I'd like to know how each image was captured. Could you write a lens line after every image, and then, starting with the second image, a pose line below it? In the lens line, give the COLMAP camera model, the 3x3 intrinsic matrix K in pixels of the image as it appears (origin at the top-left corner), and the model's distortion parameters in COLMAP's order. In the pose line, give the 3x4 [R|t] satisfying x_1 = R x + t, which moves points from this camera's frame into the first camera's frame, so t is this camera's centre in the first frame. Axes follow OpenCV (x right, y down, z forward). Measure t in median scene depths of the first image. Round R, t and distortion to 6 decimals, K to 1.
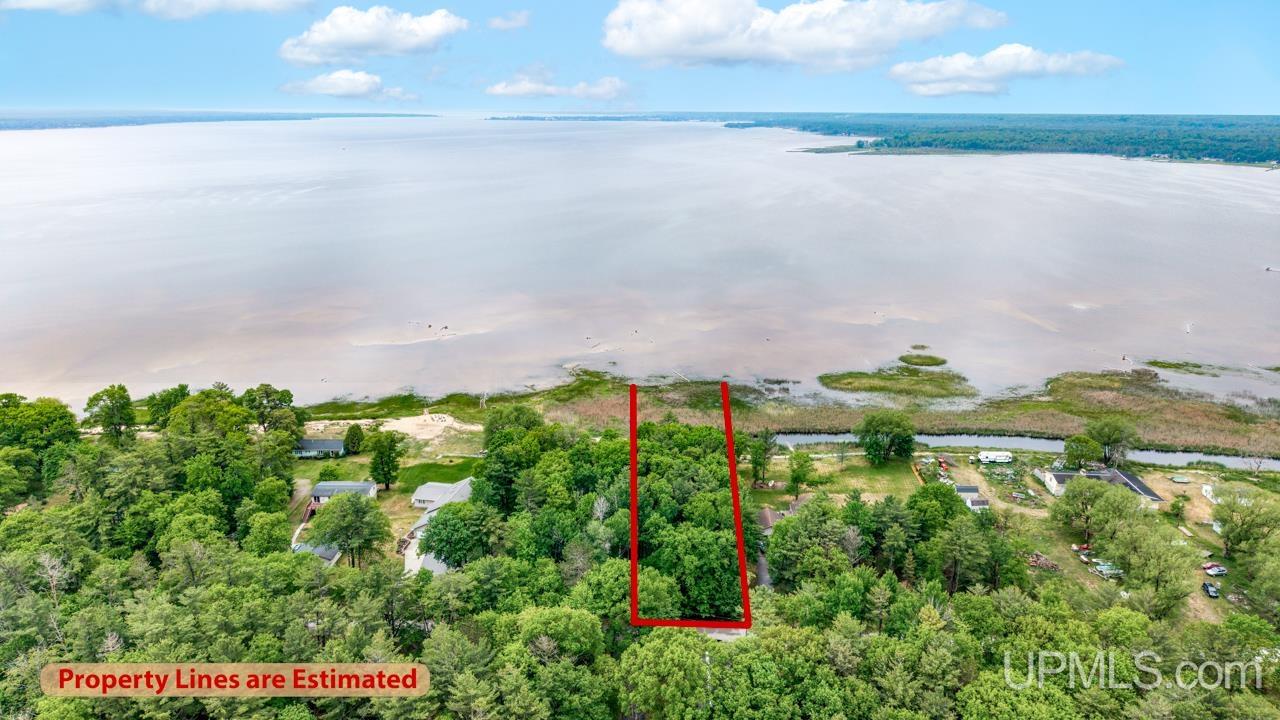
lens RADIAL K [[843.9, 0, 638.7], [0, 843.9, 360.0], [0, 0, 1]] dist [0.033081, -0.040969]
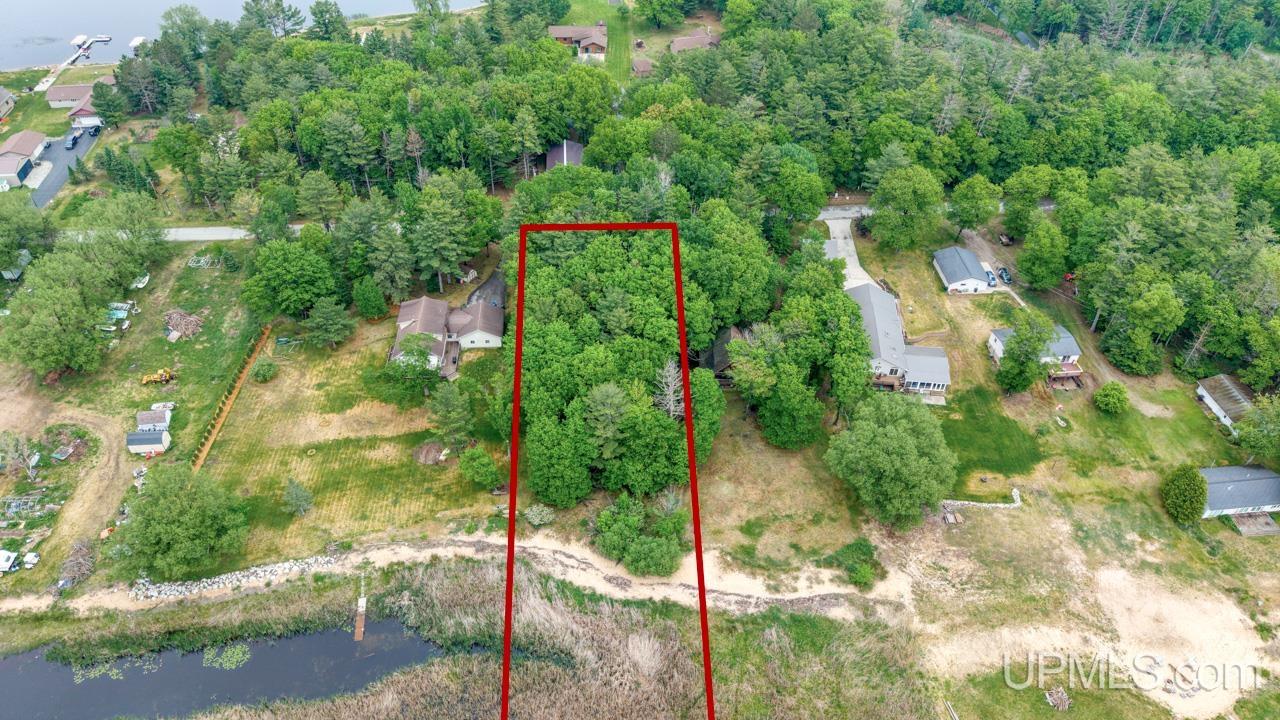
lens RADIAL K [[843.9, 0, 640.7], [0, 843.9, 355.9], [0, 0, 1]] dist [0.033081, -0.040969]
pose [[-0.994233, 0.054962, -0.092082, 0.052614], [-0.050212, 0.520130, 0.852610, -0.345485], [0.094756, 0.852317, -0.514371, 1.010989]]
